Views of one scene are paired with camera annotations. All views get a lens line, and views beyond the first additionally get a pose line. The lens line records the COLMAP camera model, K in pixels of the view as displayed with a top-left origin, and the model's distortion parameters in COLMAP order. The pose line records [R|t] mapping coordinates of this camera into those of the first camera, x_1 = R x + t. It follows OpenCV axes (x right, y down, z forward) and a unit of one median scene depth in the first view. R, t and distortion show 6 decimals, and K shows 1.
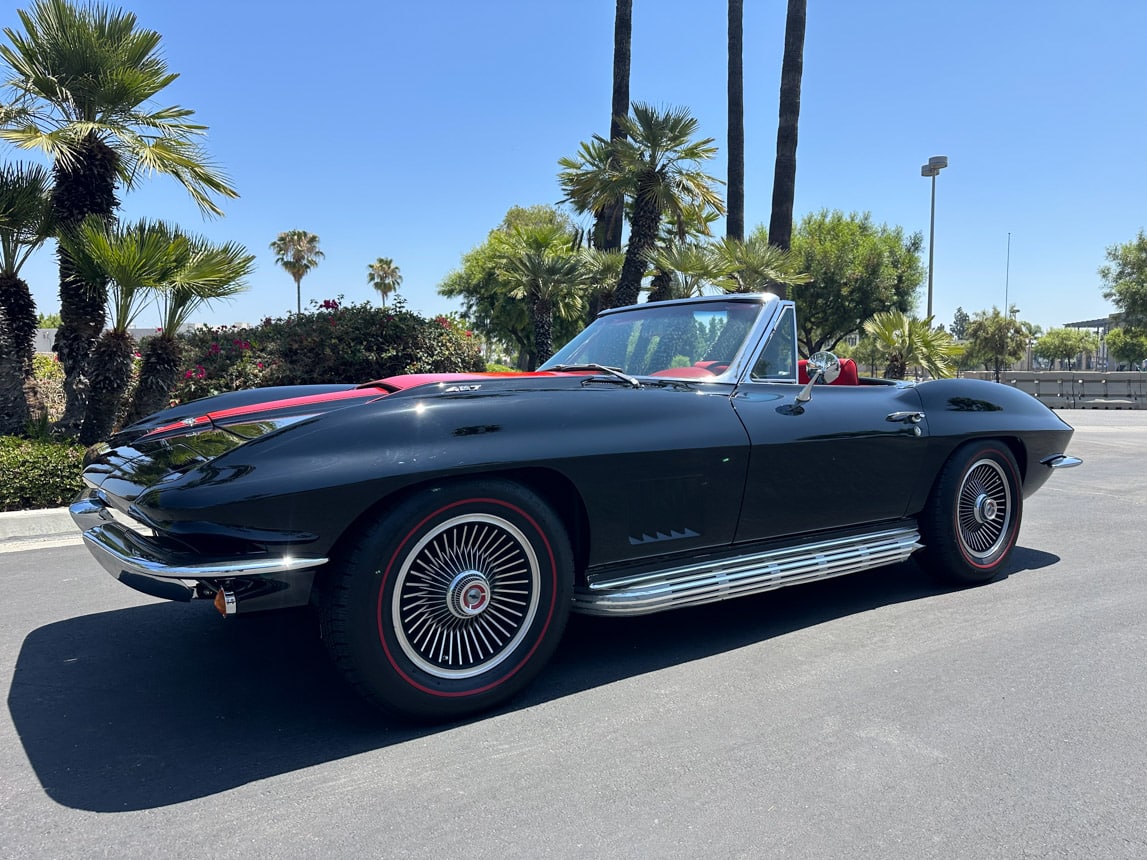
lens RADIAL K [[821.5, 0, 611.1], [0, 821.5, 438.3], [0, 0, 1]] dist [0.178816, -0.309065]
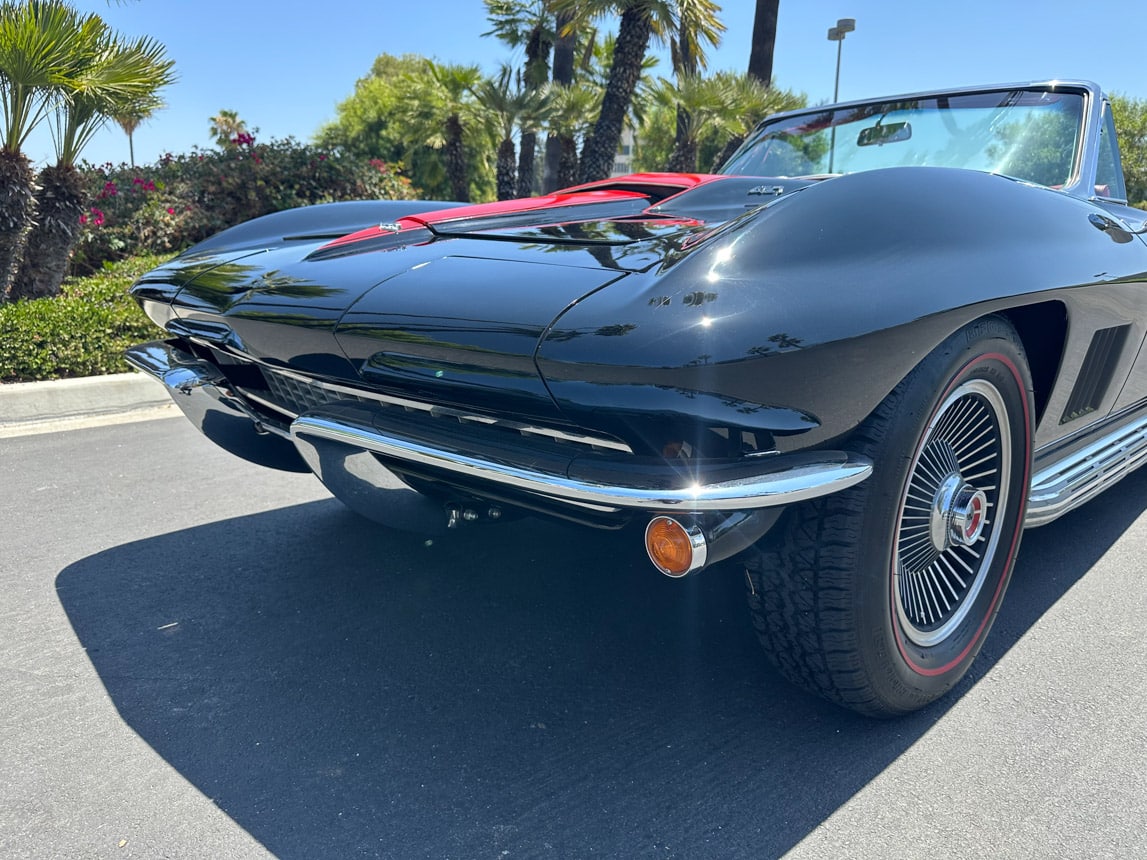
lens RADIAL K [[803.4, 0, 573.5], [0, 803.4, 430.0], [0, 0, 1]] dist [0.021104, -0.031370]
pose [[0.986303, -0.022586, 0.163390, -0.157941], [-0.000050, 0.990539, 0.137232, 0.014211], [-0.164943, -0.135361, 0.976970, 0.141740]]
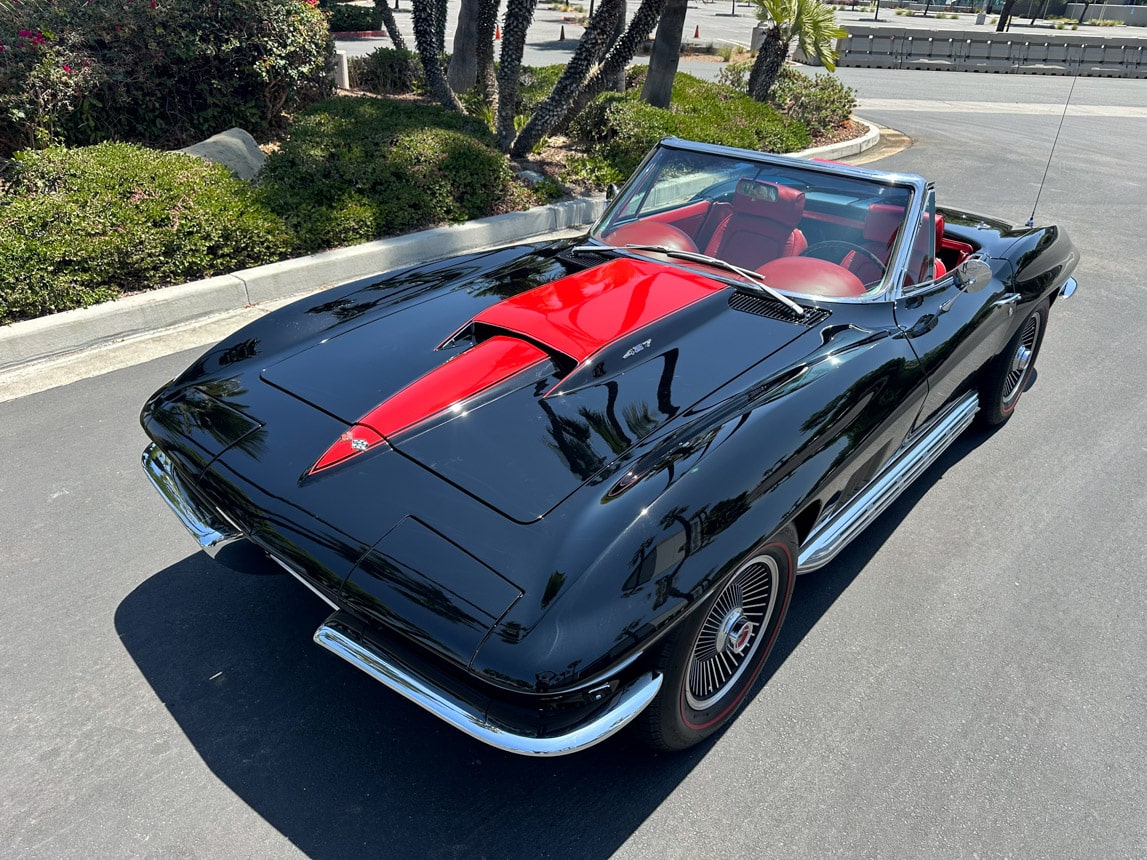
lens RADIAL K [[829.7, 0, 583.1], [0, 829.7, 396.4], [0, 0, 1]] dist [0.000623, -0.000295]
pose [[0.966353, -0.081265, 0.244043, -0.162929], [-0.028709, 0.908775, 0.416299, -0.135512], [-0.255611, -0.409298, 0.875864, 0.091512]]
